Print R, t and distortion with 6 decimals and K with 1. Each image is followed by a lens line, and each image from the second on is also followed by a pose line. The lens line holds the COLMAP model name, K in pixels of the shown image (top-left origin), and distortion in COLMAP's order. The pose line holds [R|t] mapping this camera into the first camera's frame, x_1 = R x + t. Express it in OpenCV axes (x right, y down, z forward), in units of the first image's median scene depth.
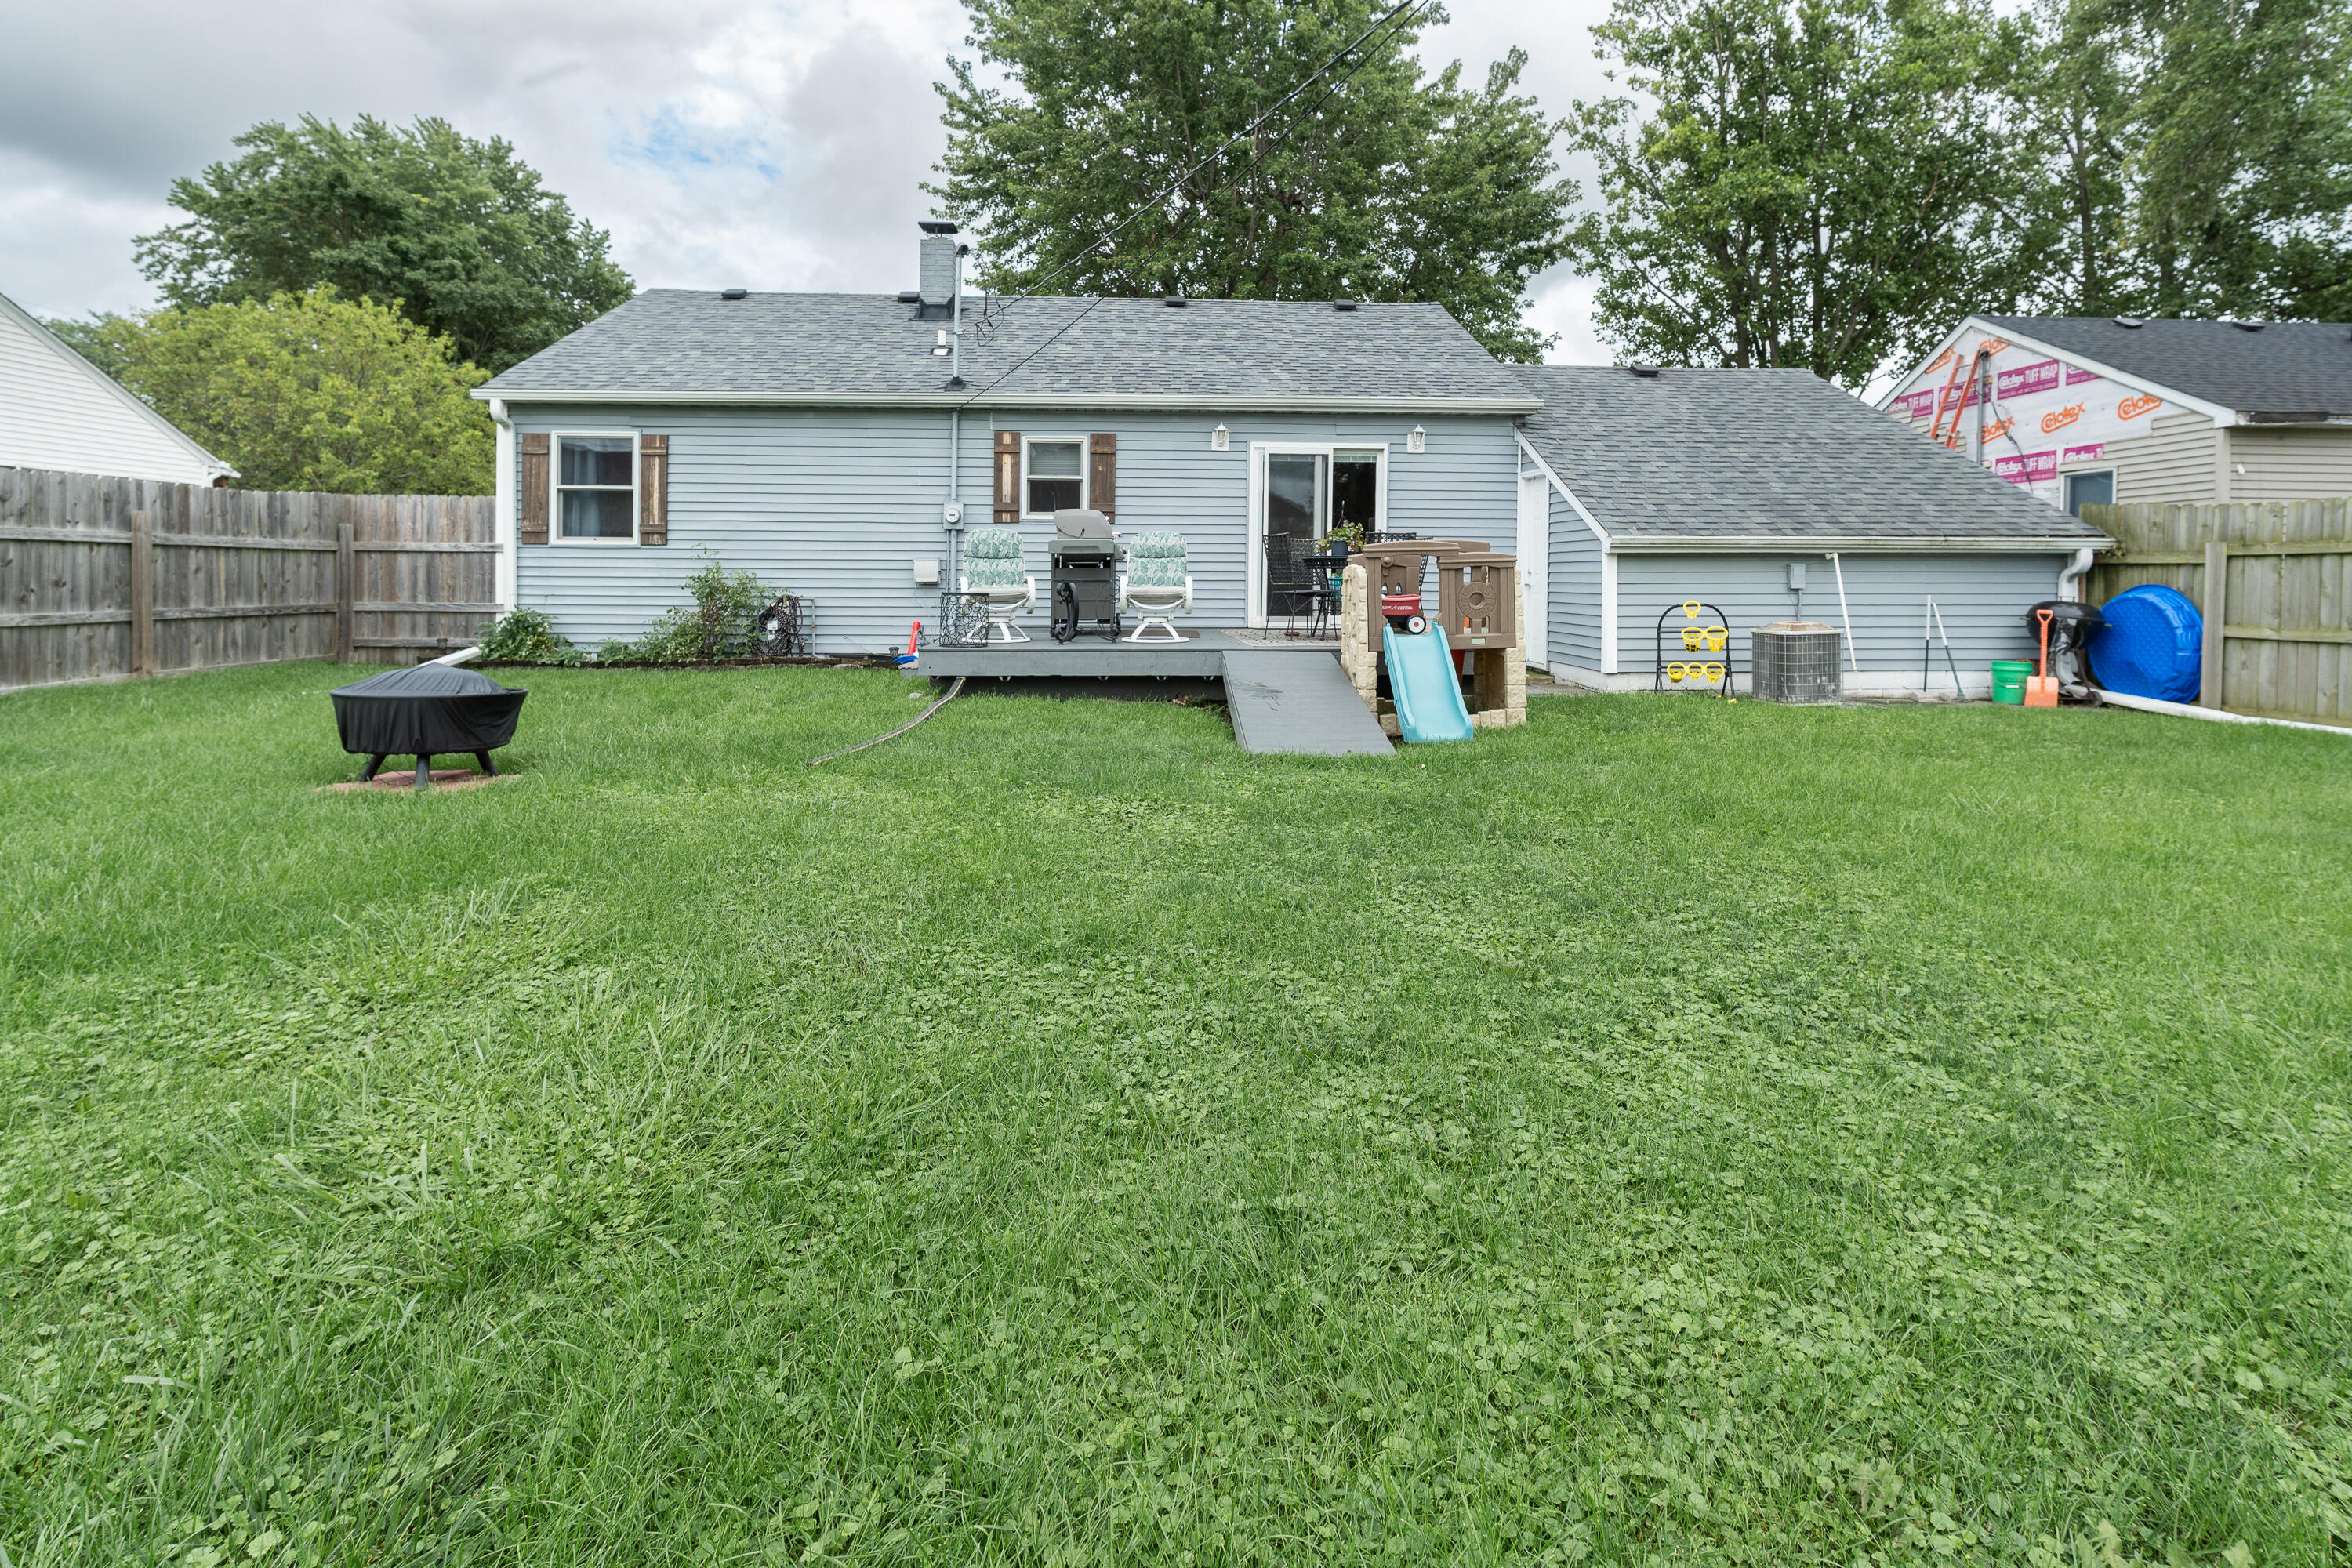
lens RADIAL K [[1337.4, 0, 1053.1], [0, 1337.4, 591.3], [0, 0, 1]] dist [-0.005190, -0.000862]
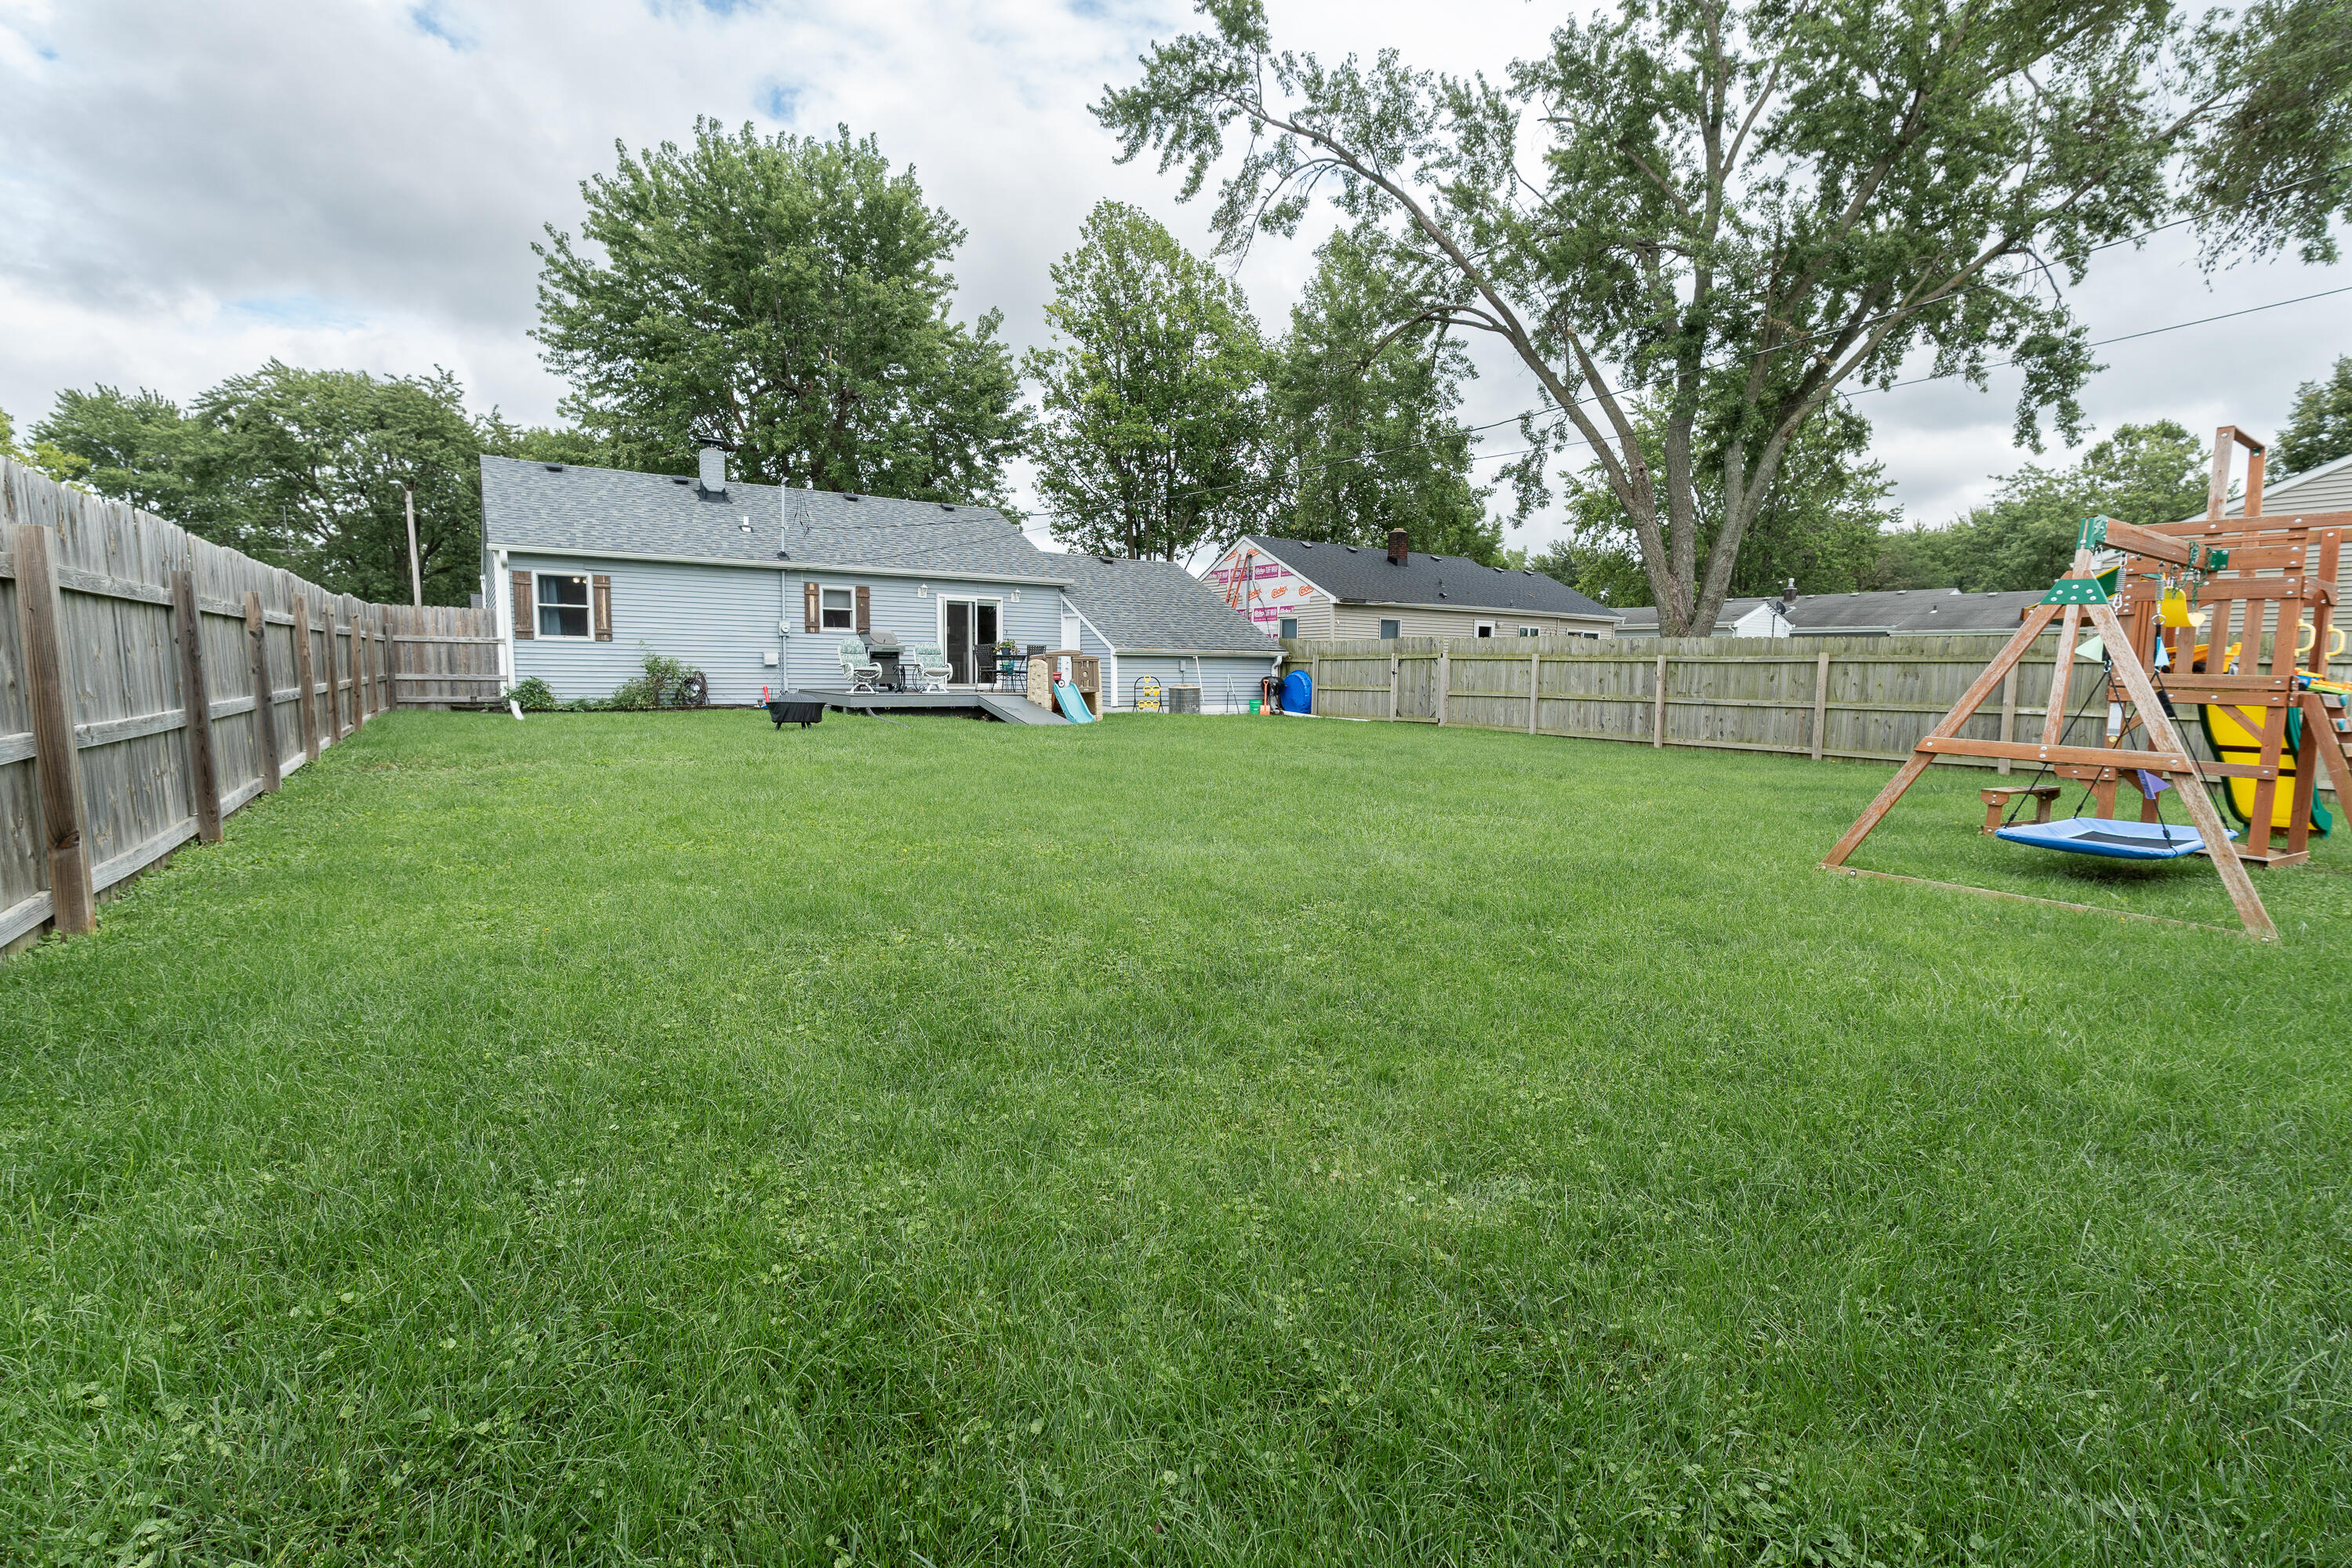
lens RADIAL K [[1031.7, 0, 1228.0], [0, 1031.7, 788.8], [0, 0, 1]] dist [-0.000071, -0.000073]
pose [[0.833260, -0.056664, 0.549970, -0.303805], [-0.004569, 0.993995, 0.109334, 0.004198], [-0.552862, -0.093617, 0.827997, -0.449352]]
